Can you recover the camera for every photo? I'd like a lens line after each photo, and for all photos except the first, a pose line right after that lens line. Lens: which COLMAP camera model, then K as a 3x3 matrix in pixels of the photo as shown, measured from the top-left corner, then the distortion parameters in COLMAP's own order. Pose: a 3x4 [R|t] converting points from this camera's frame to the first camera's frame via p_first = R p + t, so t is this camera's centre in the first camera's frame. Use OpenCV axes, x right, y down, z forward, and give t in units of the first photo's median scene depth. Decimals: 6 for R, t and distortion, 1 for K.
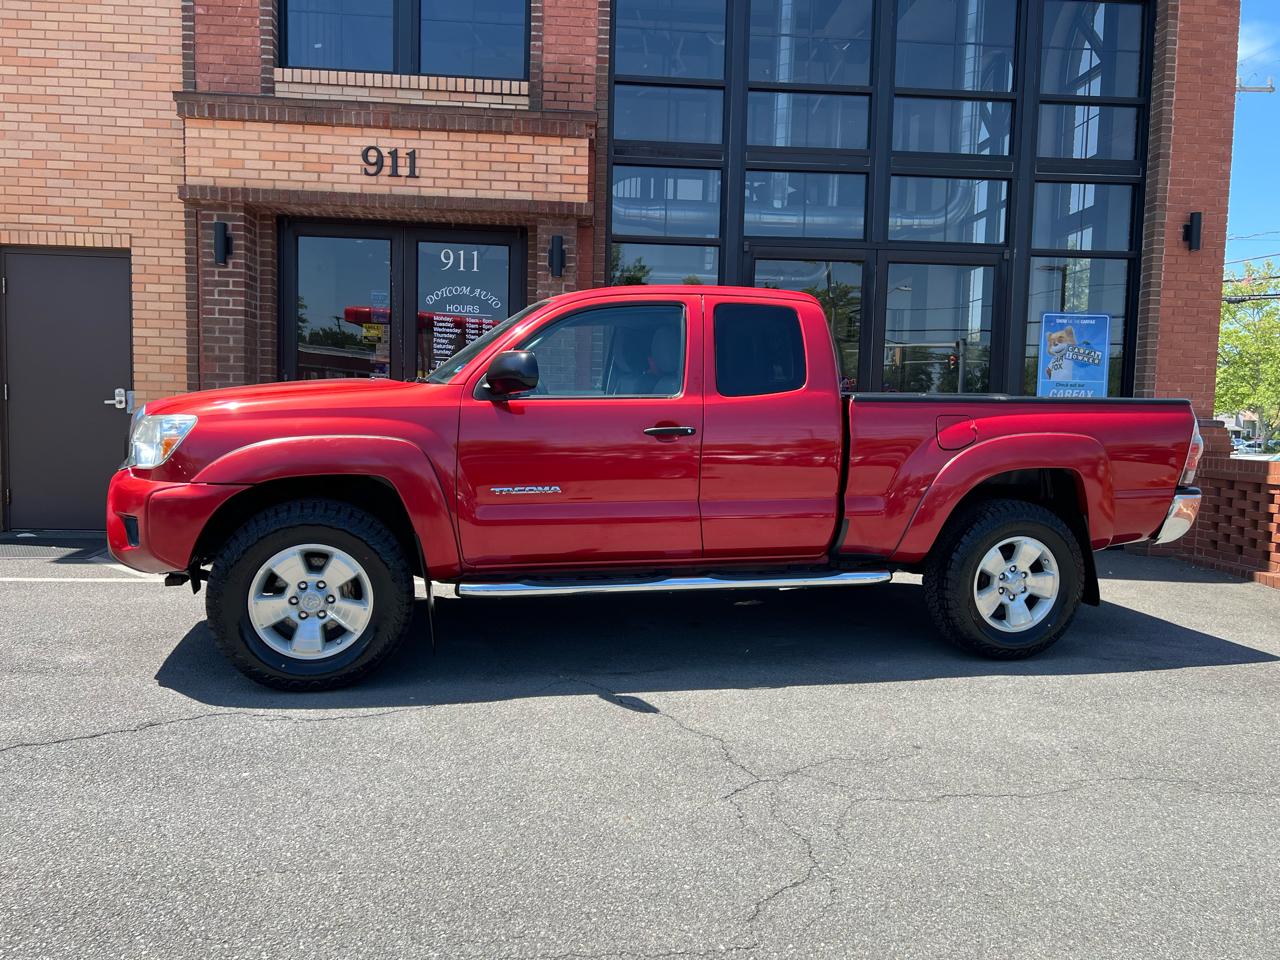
lens RADIAL K [[965.0, 0, 639.9], [0, 965.0, 479.2], [0, 0, 1]] dist [0.046587, -0.049652]
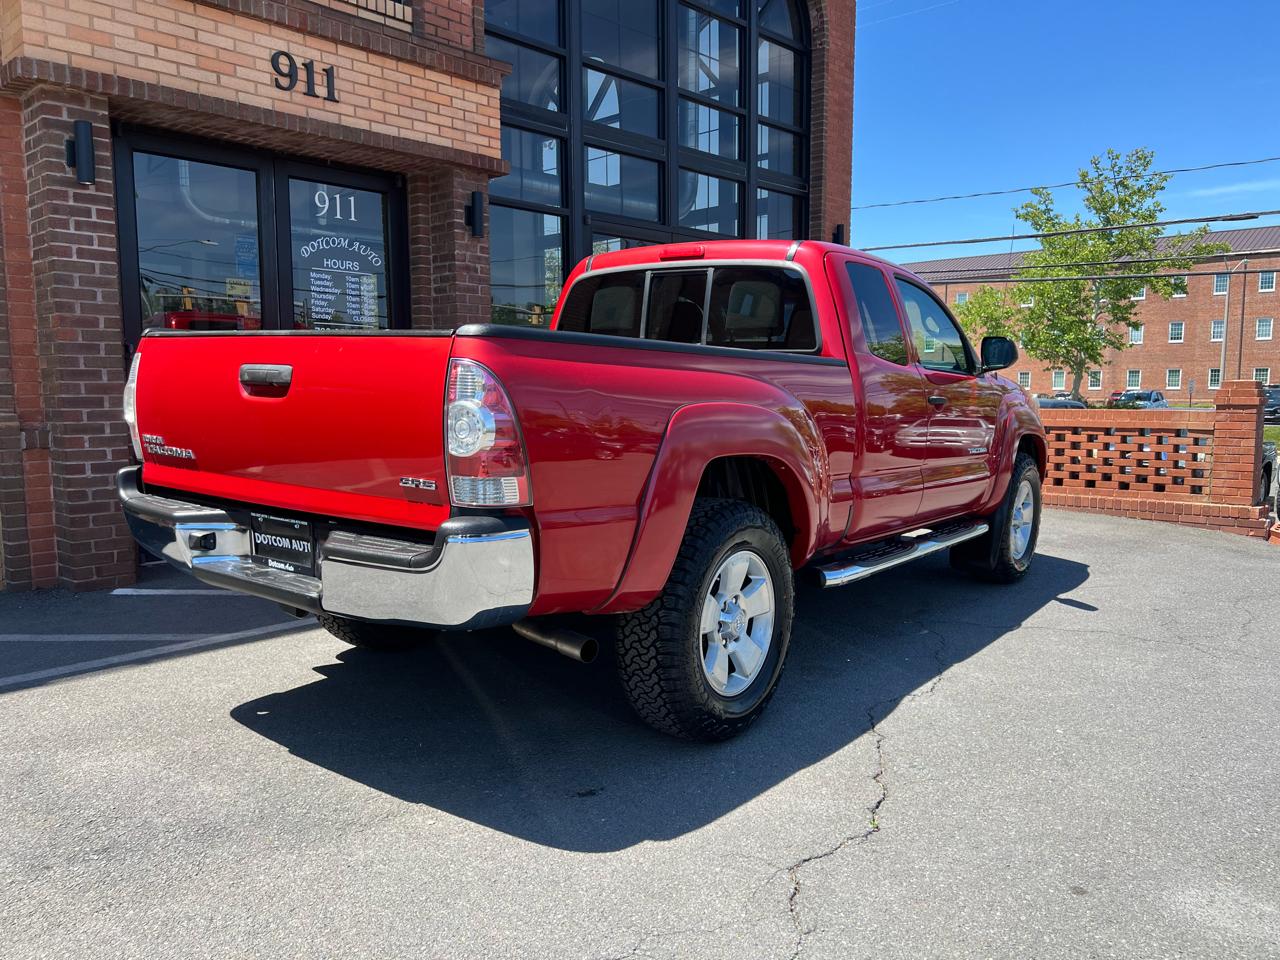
lens RADIAL K [[966.3, 0, 631.0], [0, 966.3, 481.8], [0, 0, 1]] dist [0.046952, -0.051830]
pose [[0.734131, -0.093626, 0.672523, -0.621565], [0.066042, 0.995598, 0.066511, -0.031411], [-0.675789, -0.004413, 0.737082, 0.228295]]
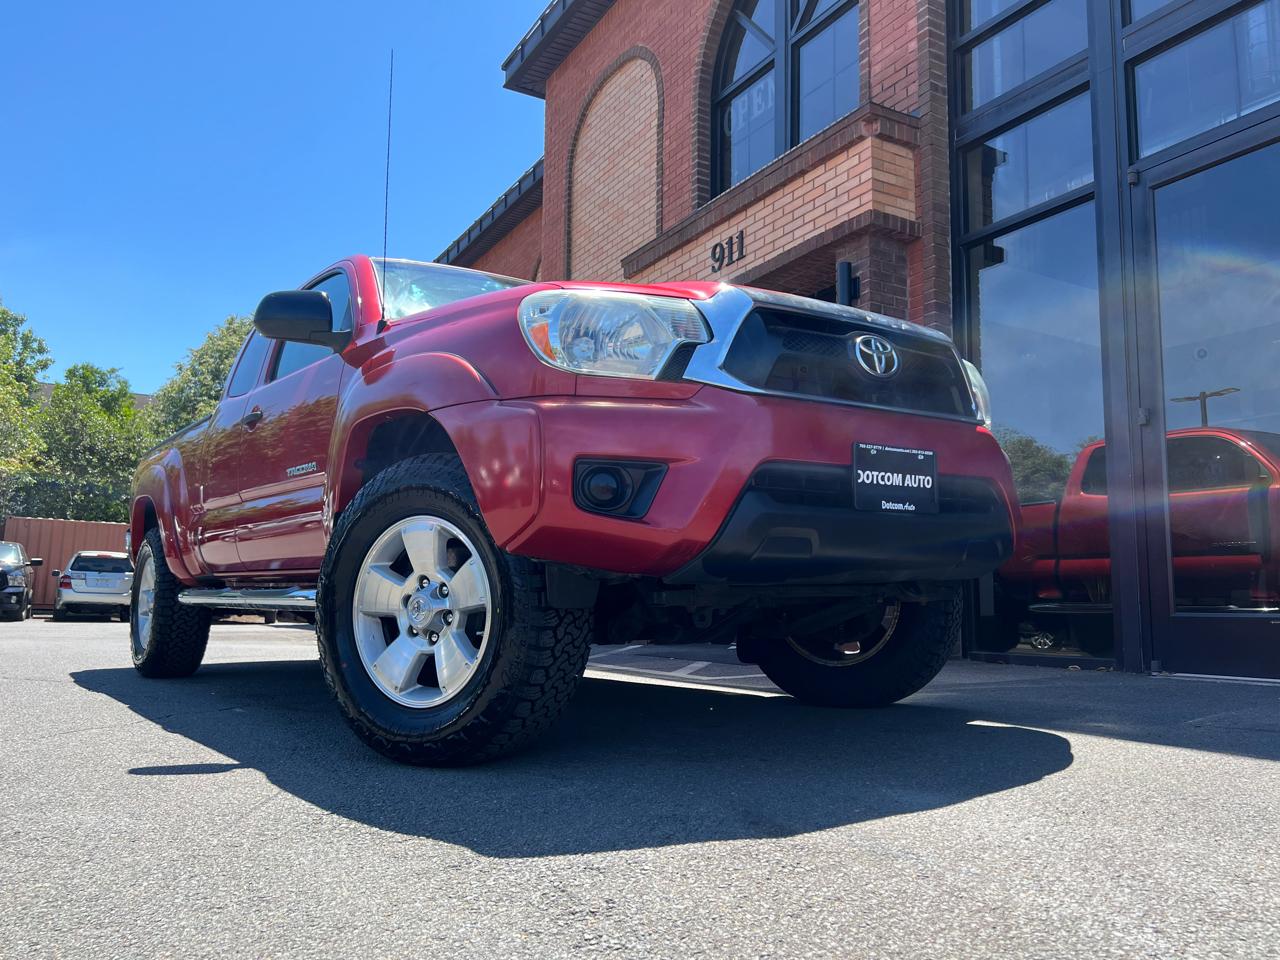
lens RADIAL K [[964.7, 0, 639.3], [0, 964.7, 482.6], [0, 0, 1]] dist [0.048735, -0.055585]
pose [[0.443696, -0.138704, -0.885379, 0.530992], [-0.062866, 0.980699, -0.185141, 0.088731], [0.893970, 0.137807, 0.426412, 0.528536]]
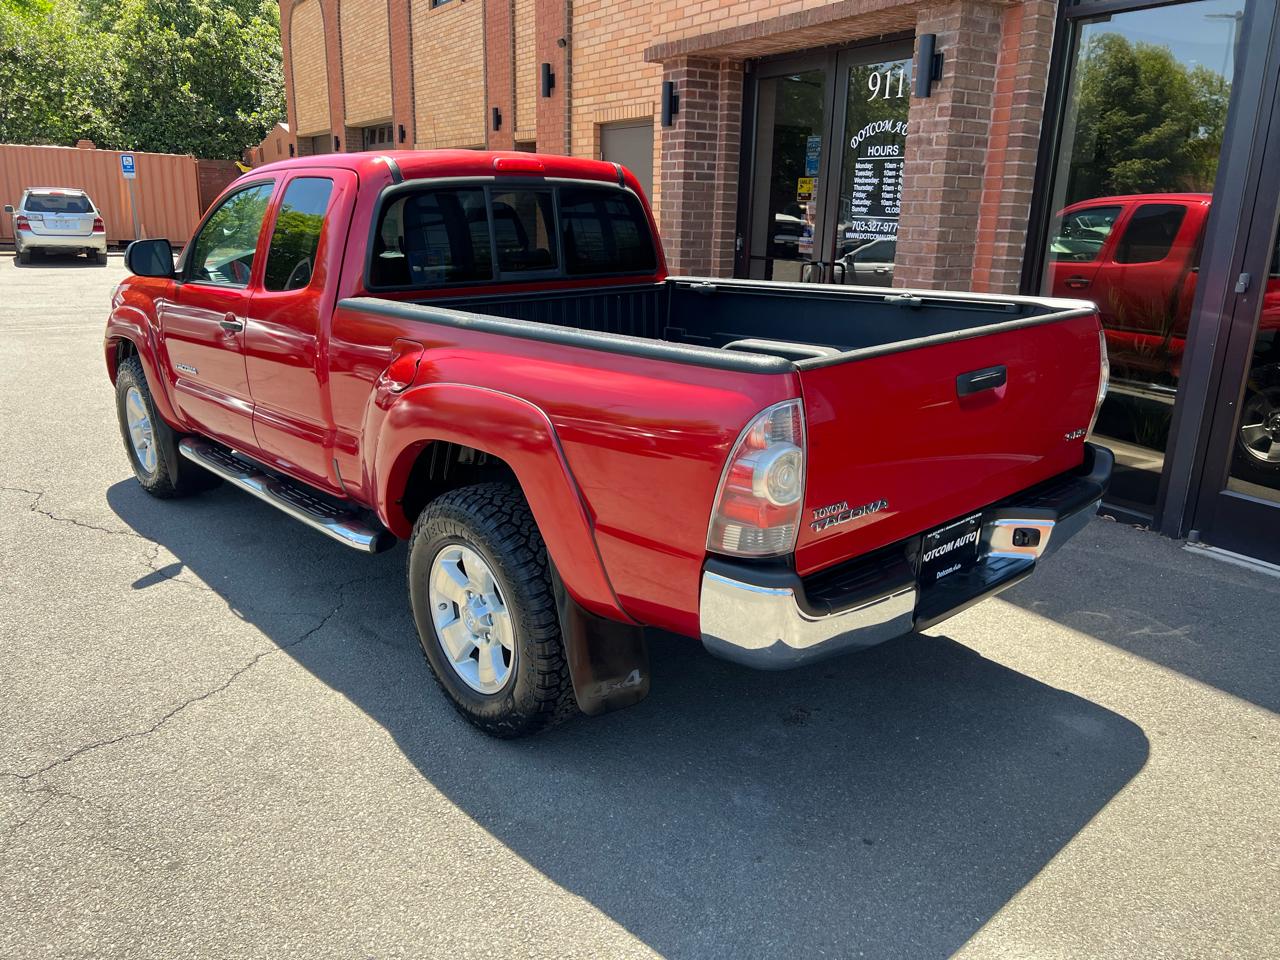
lens RADIAL K [[964.7, 0, 639.3], [0, 964.7, 482.6], [0, 0, 1]] dist [0.048735, -0.055585]
pose [[0.466320, 0.226652, -0.855088, 0.479911], [-0.069352, 0.973012, 0.220088, -0.081275], [0.881894, -0.043329, 0.469453, 0.485563]]
